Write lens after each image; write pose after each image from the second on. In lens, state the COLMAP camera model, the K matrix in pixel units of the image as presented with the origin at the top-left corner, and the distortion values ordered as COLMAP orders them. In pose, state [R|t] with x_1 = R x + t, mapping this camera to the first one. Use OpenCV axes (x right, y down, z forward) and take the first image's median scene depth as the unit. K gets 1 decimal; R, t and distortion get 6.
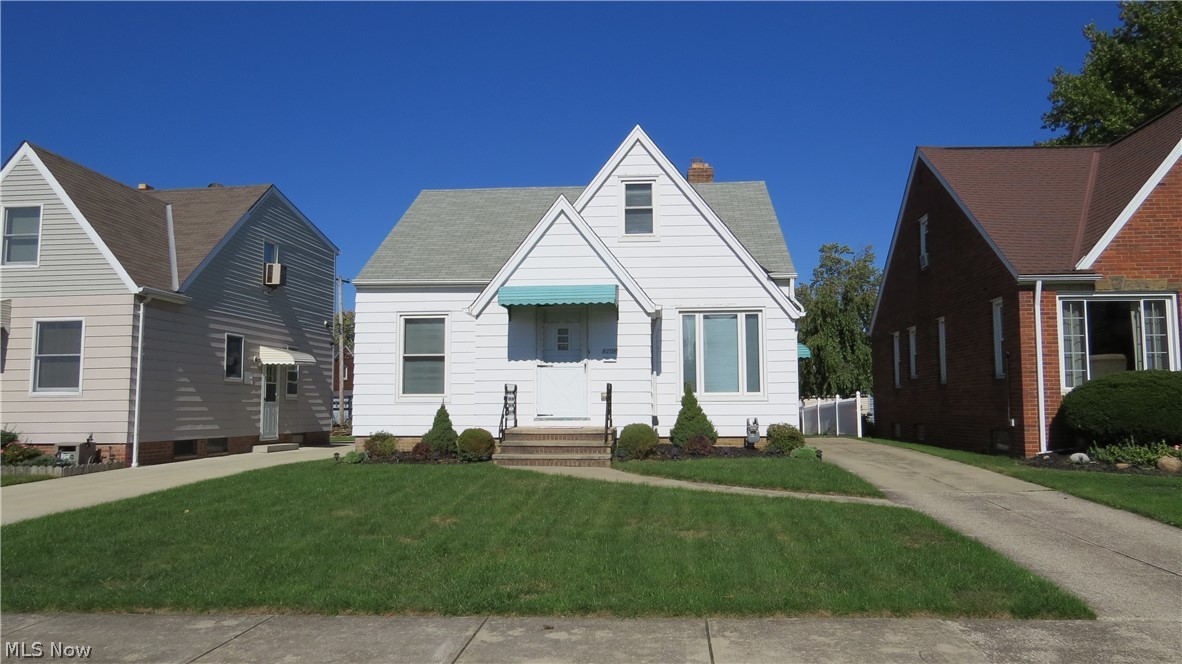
lens RADIAL K [[849.4, 0, 591.0], [0, 849.4, 332.0], [0, 0, 1]] dist [-0.012017, 0.005334]
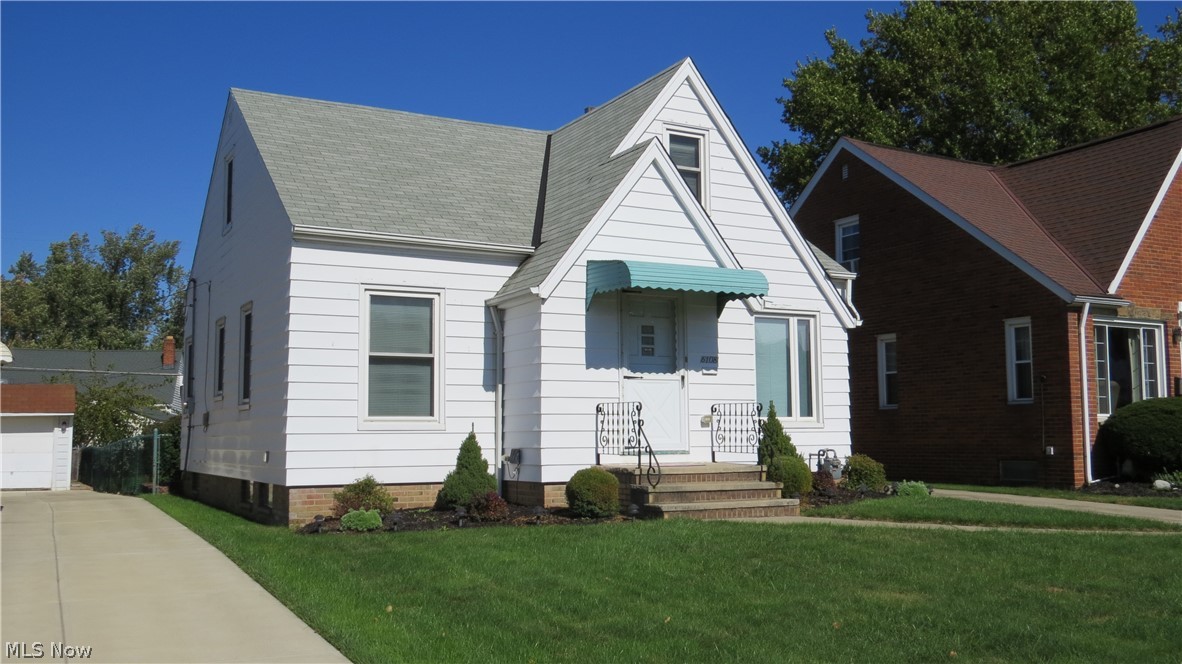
lens RADIAL K [[1116.3, 0, 614.0], [0, 1116.3, 325.7], [0, 0, 1]] dist [-0.011370, -0.009720]
pose [[0.822540, 0.053066, 0.566226, -0.590547], [-0.045149, 0.998588, -0.027999, 0.023704], [-0.566912, -0.002534, 0.823774, 0.247468]]
